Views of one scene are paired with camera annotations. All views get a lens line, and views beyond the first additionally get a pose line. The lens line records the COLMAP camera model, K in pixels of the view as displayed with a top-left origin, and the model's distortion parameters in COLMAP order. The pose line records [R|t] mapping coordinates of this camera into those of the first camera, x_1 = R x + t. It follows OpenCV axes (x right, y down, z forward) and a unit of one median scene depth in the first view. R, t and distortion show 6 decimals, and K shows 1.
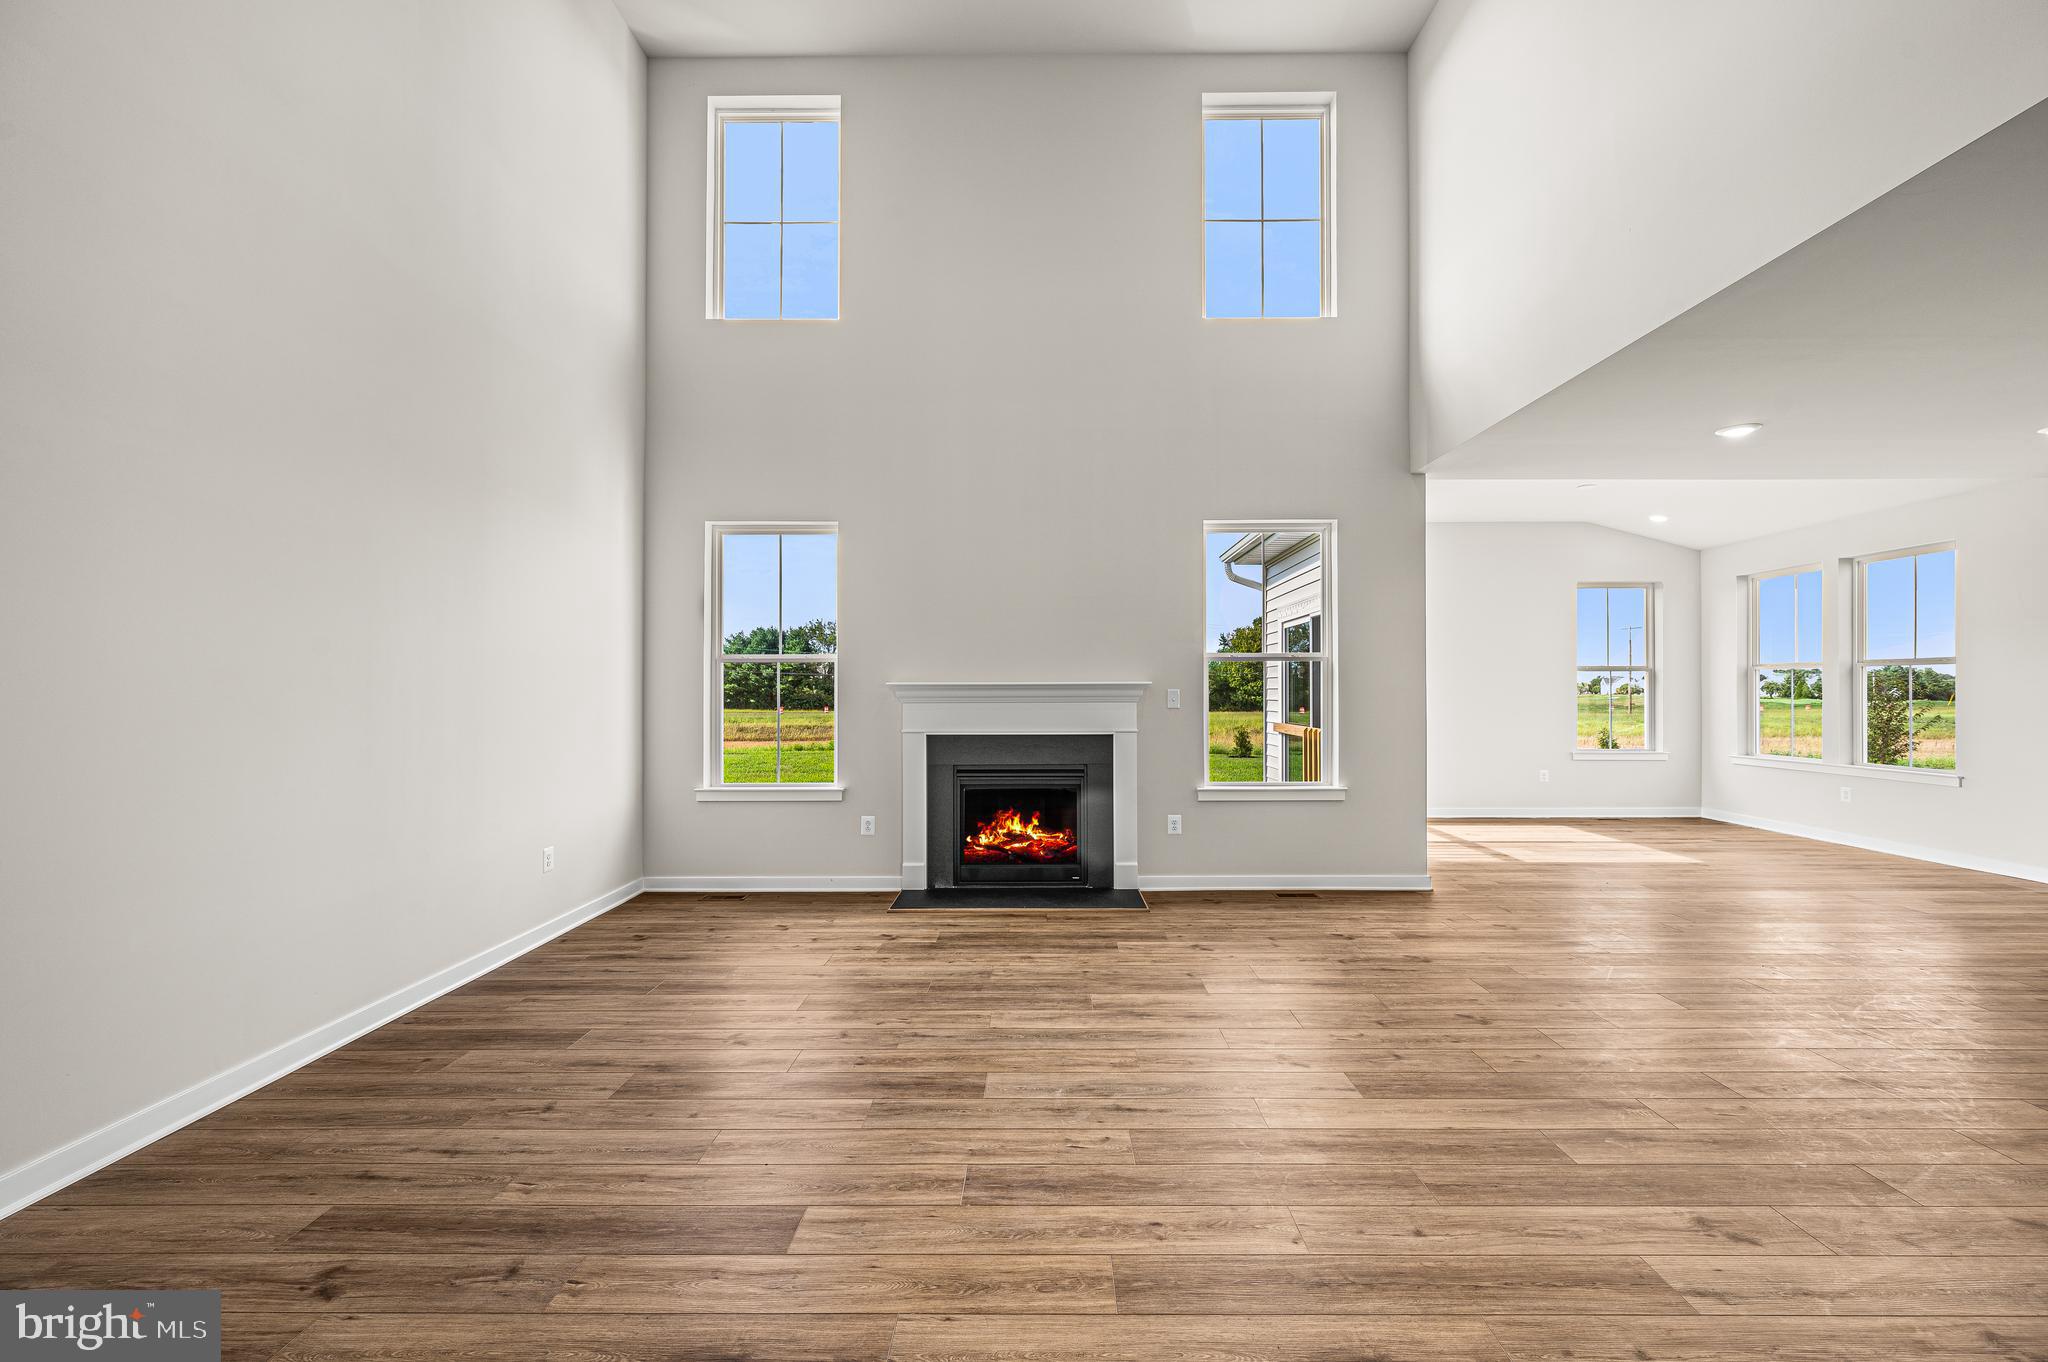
lens RADIAL K [[819.7, 0, 1016.9], [0, 819.7, 687.4], [0, 0, 1]] dist [-0.001654, -0.000956]
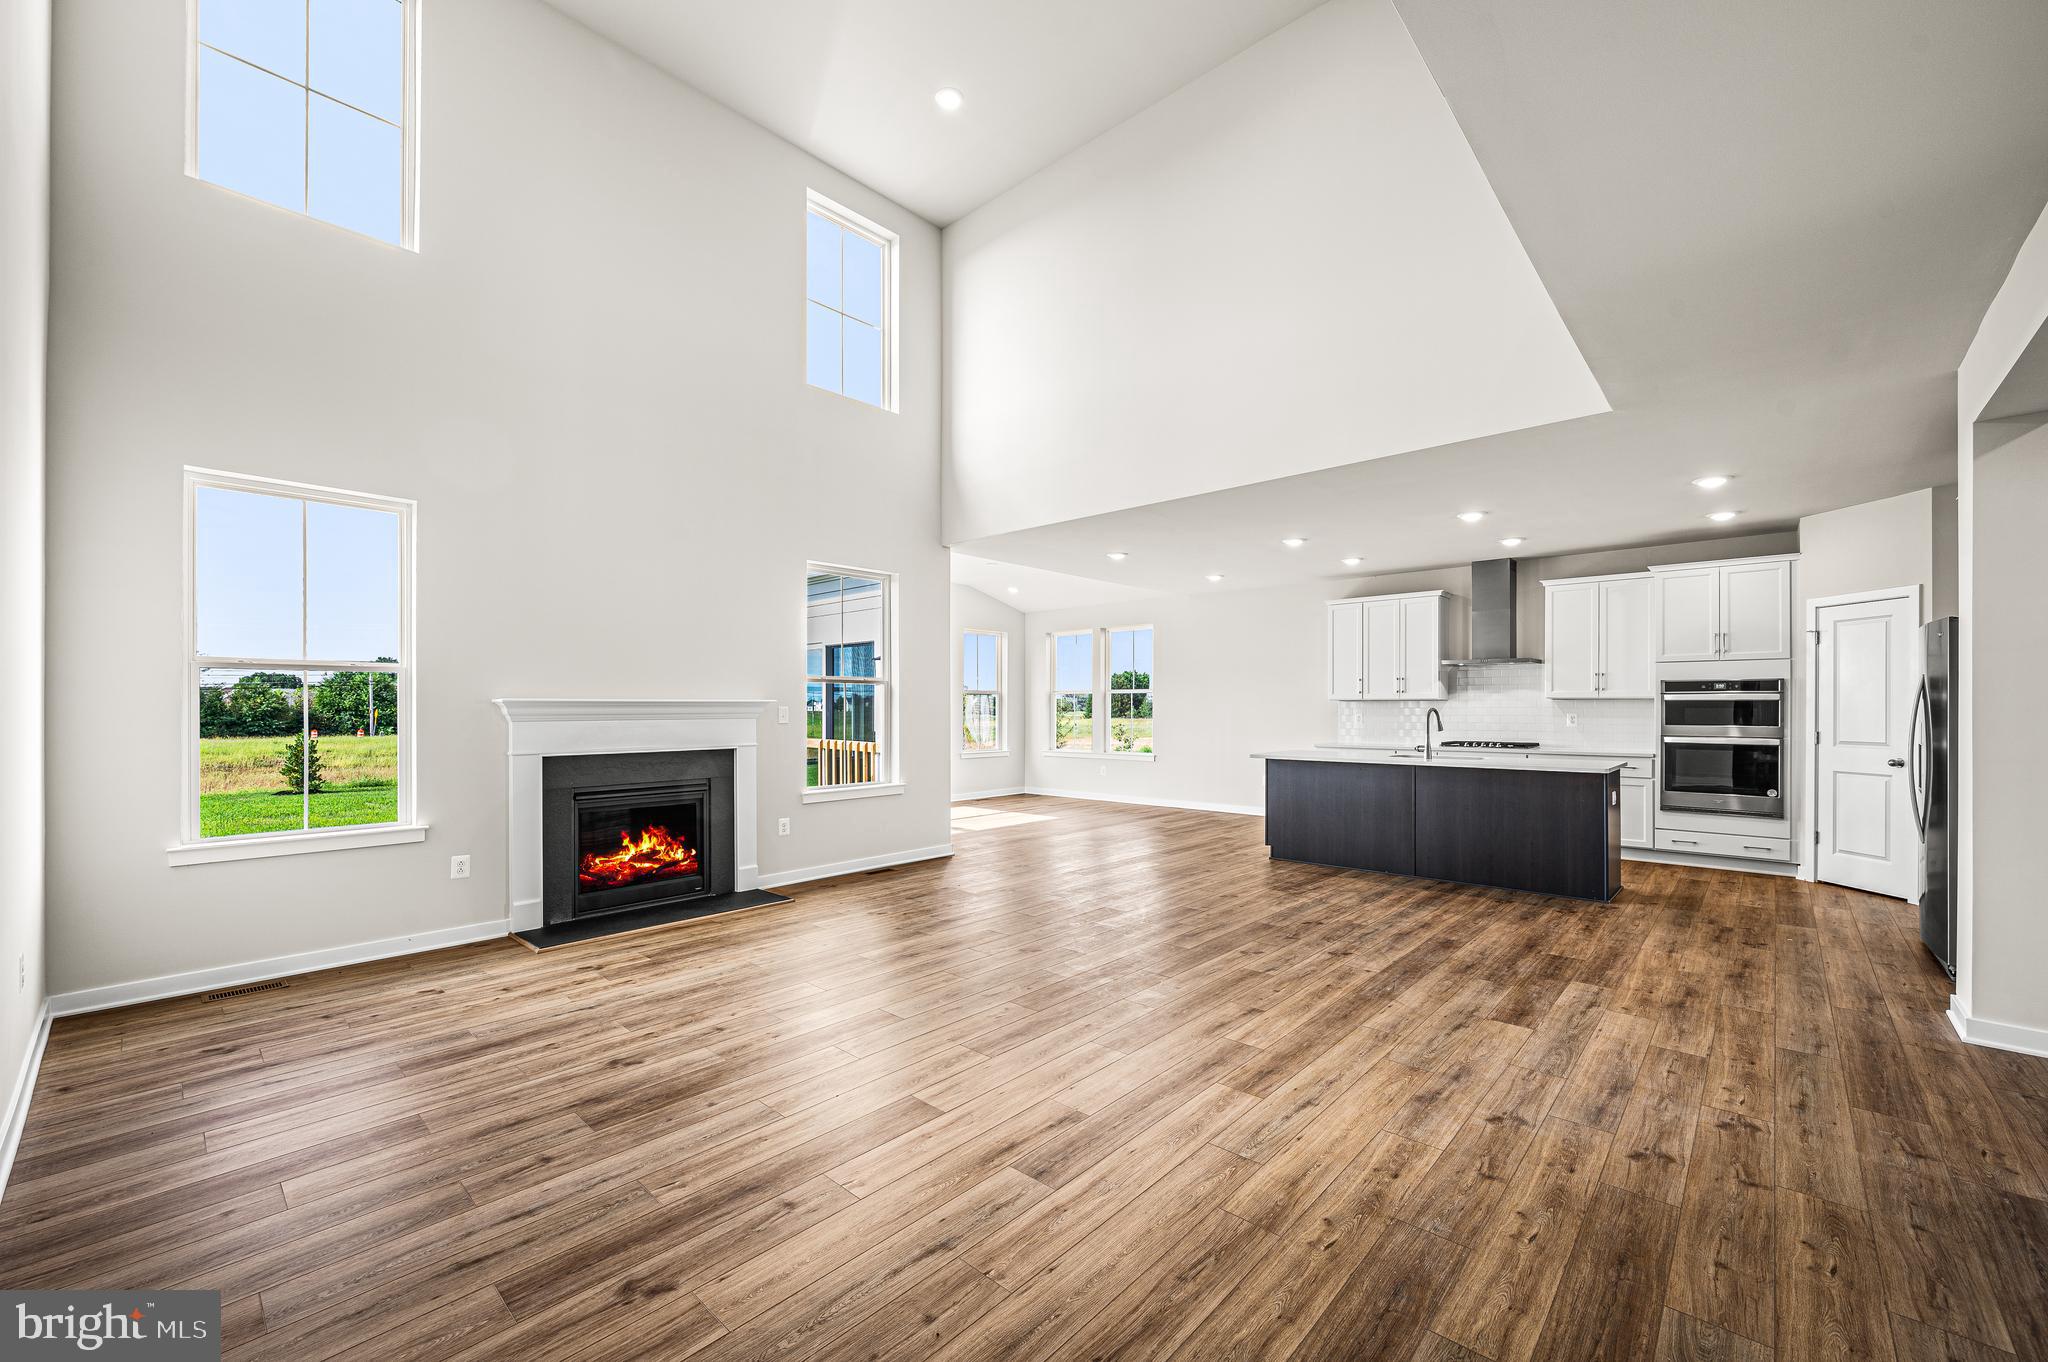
lens RADIAL K [[819.7, 0, 1045.7], [0, 819.7, 714.1], [0, 0, 1]] dist [-0.001654, -0.000956]
pose [[0.661039, -0.006166, 0.750326, -0.460413], [-0.002920, 0.999938, 0.010790, -0.001184], [-0.750346, -0.009323, 0.660980, -0.017521]]
